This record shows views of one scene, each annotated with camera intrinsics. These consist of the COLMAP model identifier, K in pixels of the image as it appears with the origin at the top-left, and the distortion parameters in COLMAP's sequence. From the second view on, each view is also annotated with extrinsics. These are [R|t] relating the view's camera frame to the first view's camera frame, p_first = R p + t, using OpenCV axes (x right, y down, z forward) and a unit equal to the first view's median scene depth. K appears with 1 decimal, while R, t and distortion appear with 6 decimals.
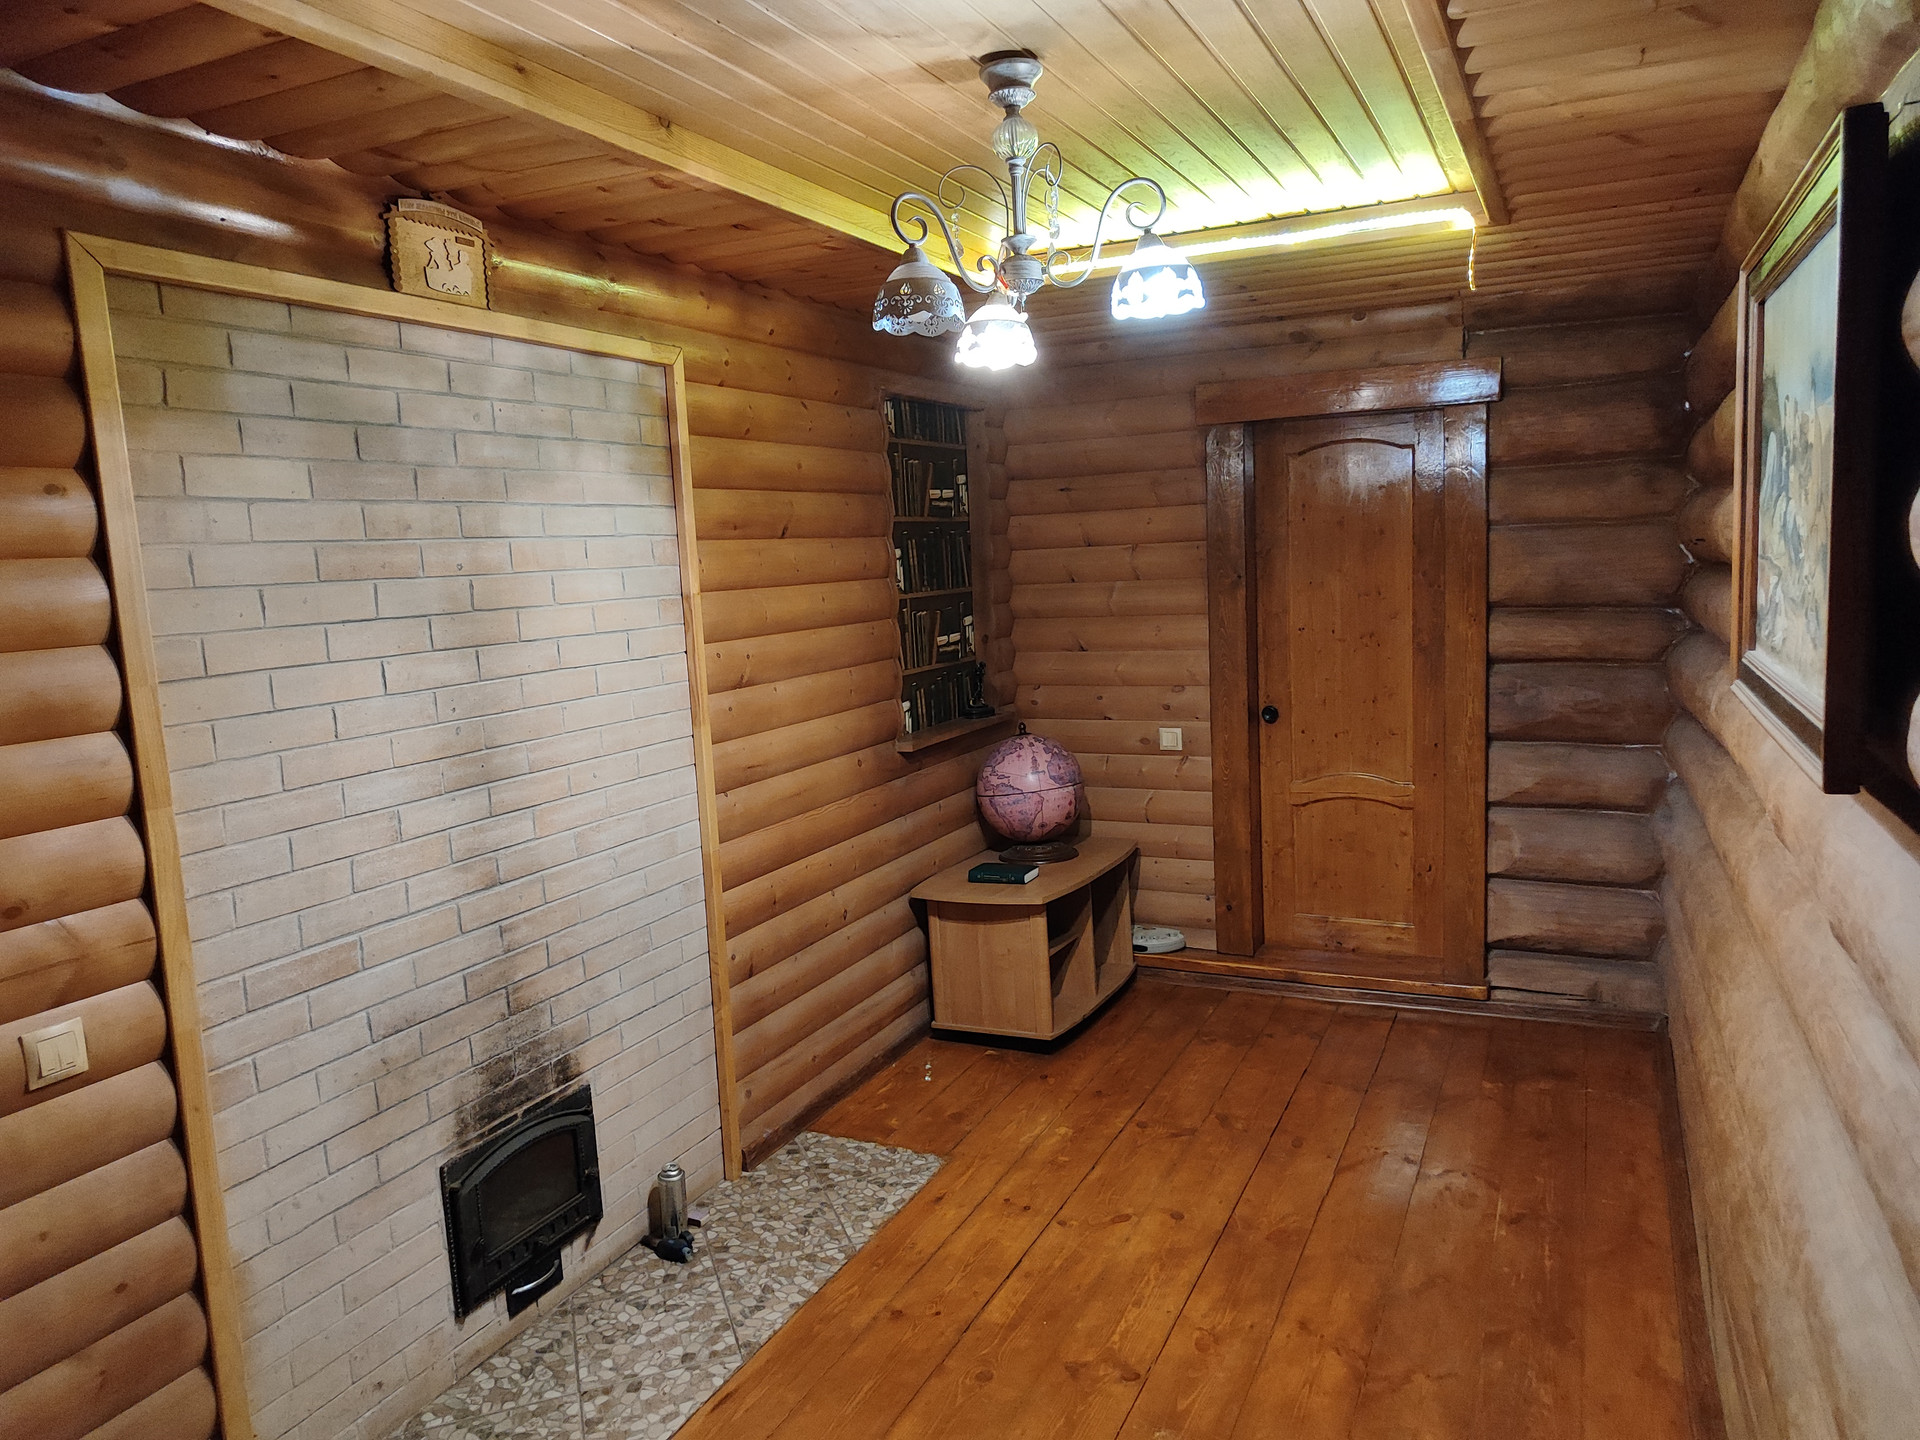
lens RADIAL K [[1300.5, 0, 971.3], [0, 1300.5, 730.6], [0, 0, 1]] dist [0.010384, -0.003658]
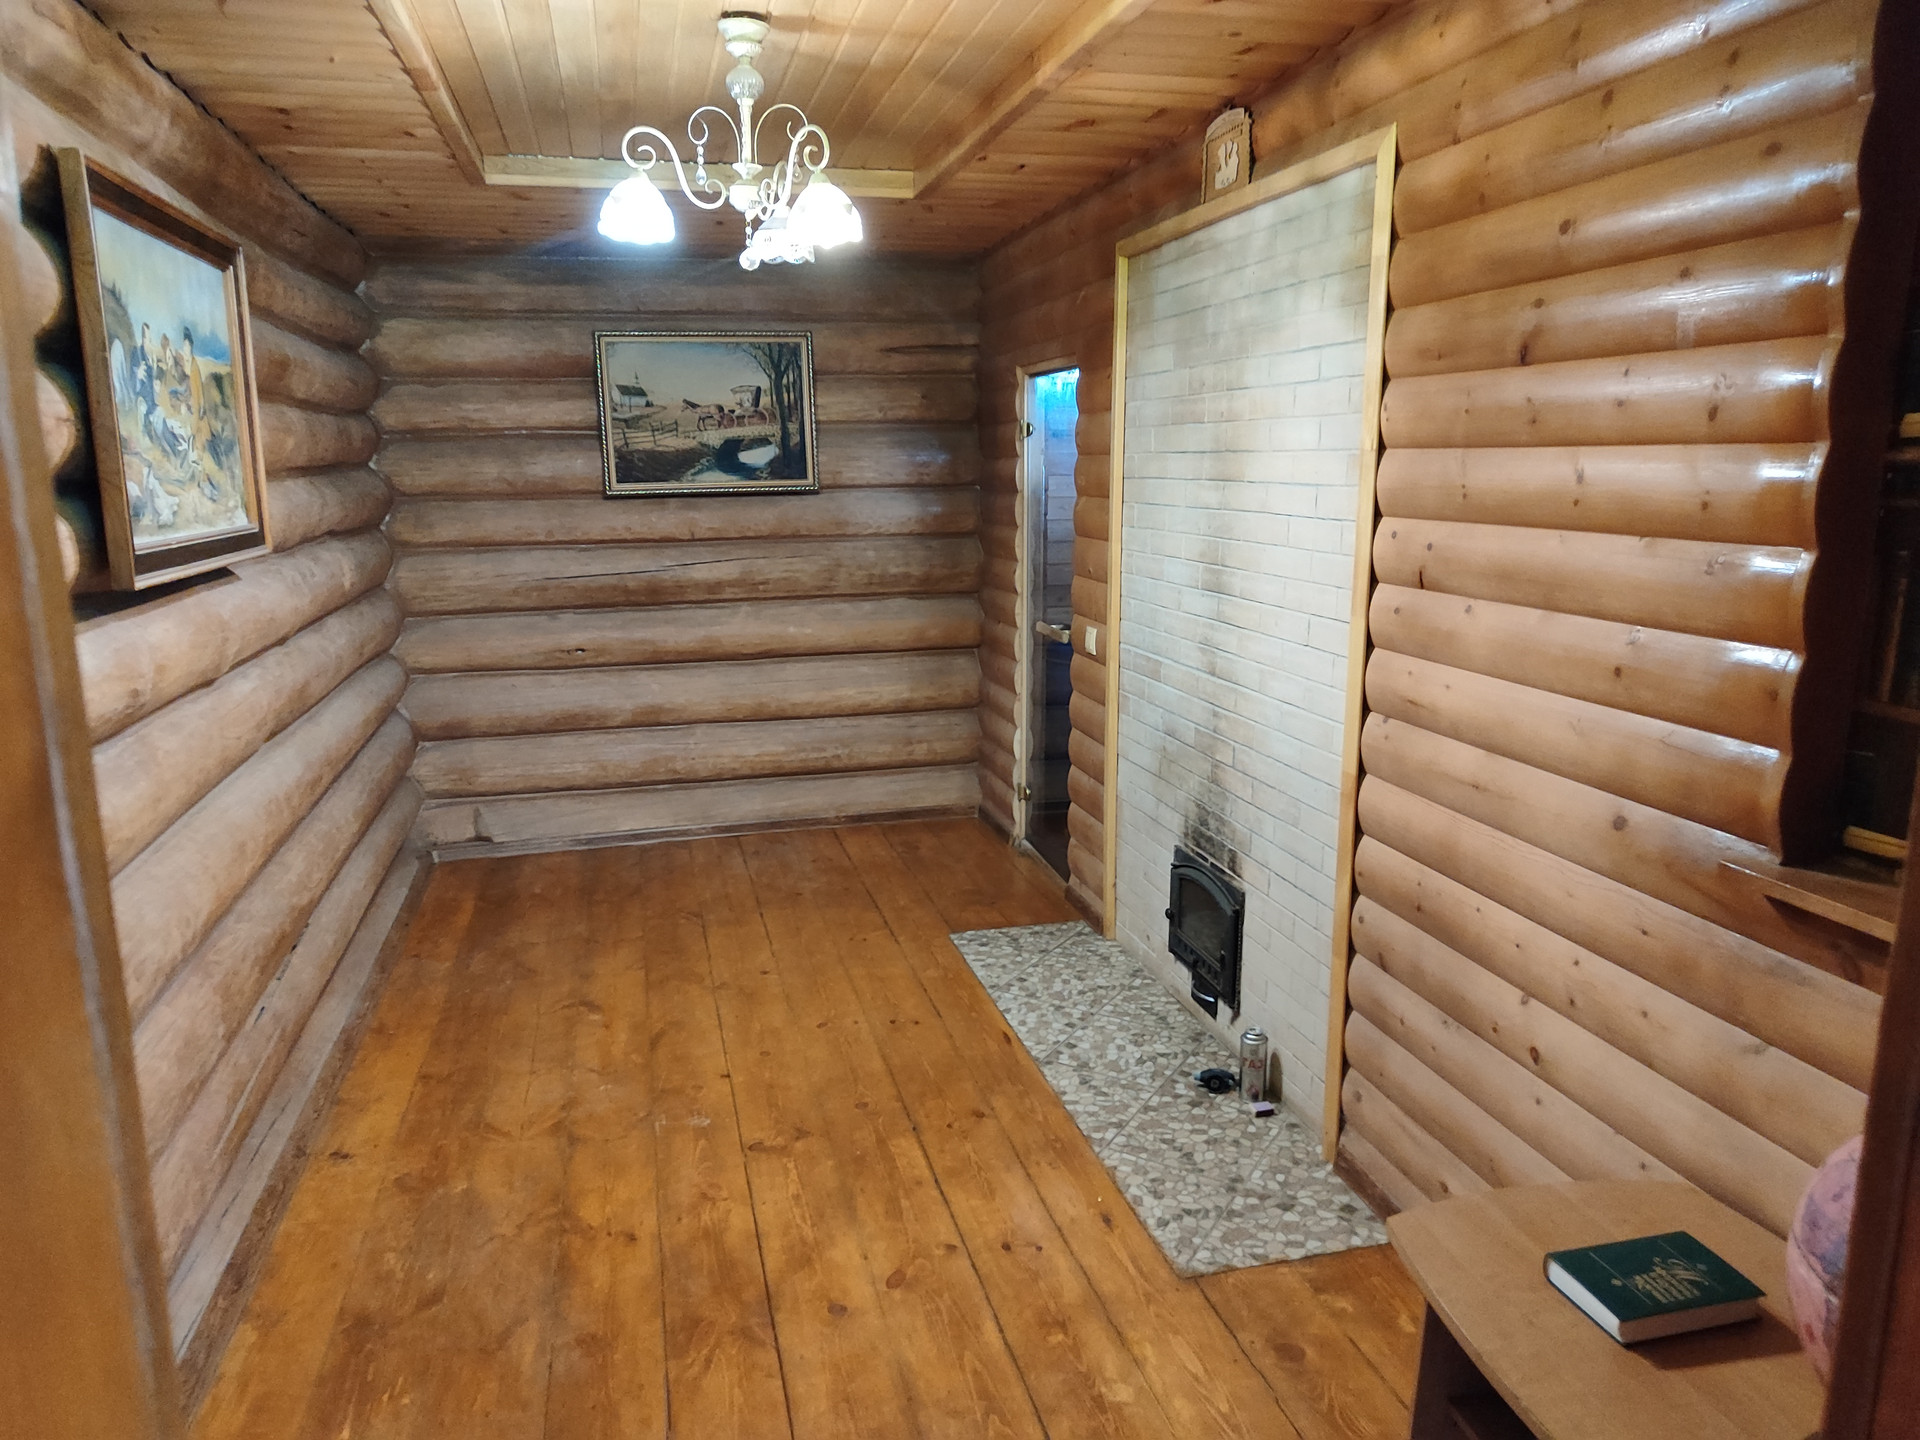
lens RADIAL K [[1300.5, 0, 956.3], [0, 1300.5, 727.3], [0, 0, 1]] dist [0.010384, -0.003658]
pose [[-0.772957, 0.179774, -0.608457, 0.563682], [-0.044769, 0.941172, 0.334950, -0.228533], [0.632877, 0.286141, -0.719437, 1.664773]]
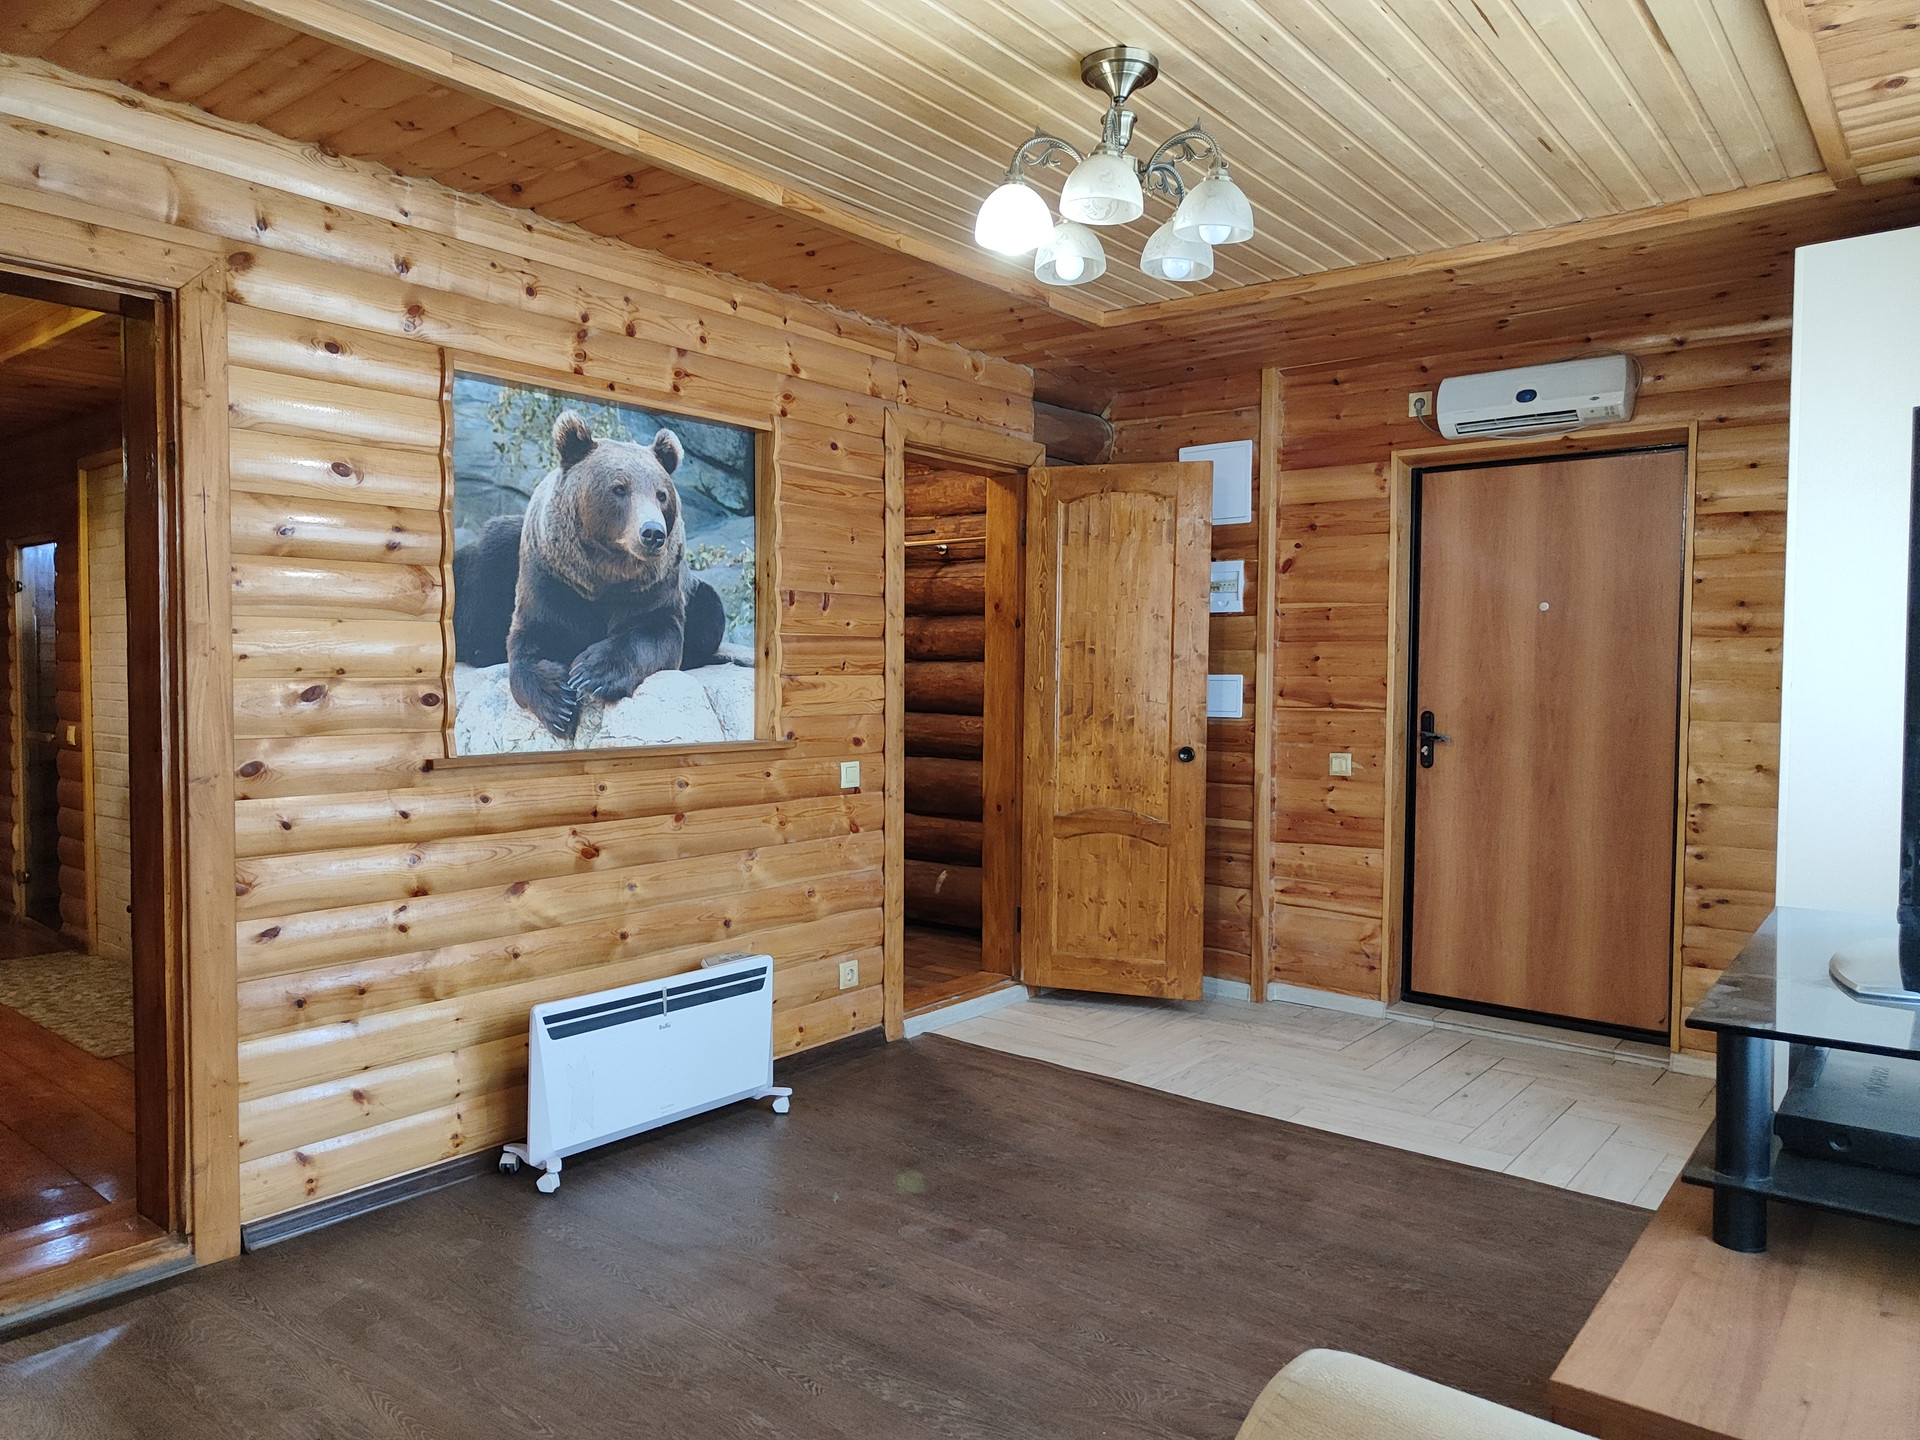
lens RADIAL K [[1300.5, 0, 956.9], [0, 1300.5, 719.2], [0, 0, 1]] dist [0.010384, -0.003658]
pose [[-0.248431, 0.085175, -0.964898, 1.138974], [-0.128973, 0.984349, 0.120098, -0.278303], [0.960025, 0.154282, -0.233557, 2.458685]]
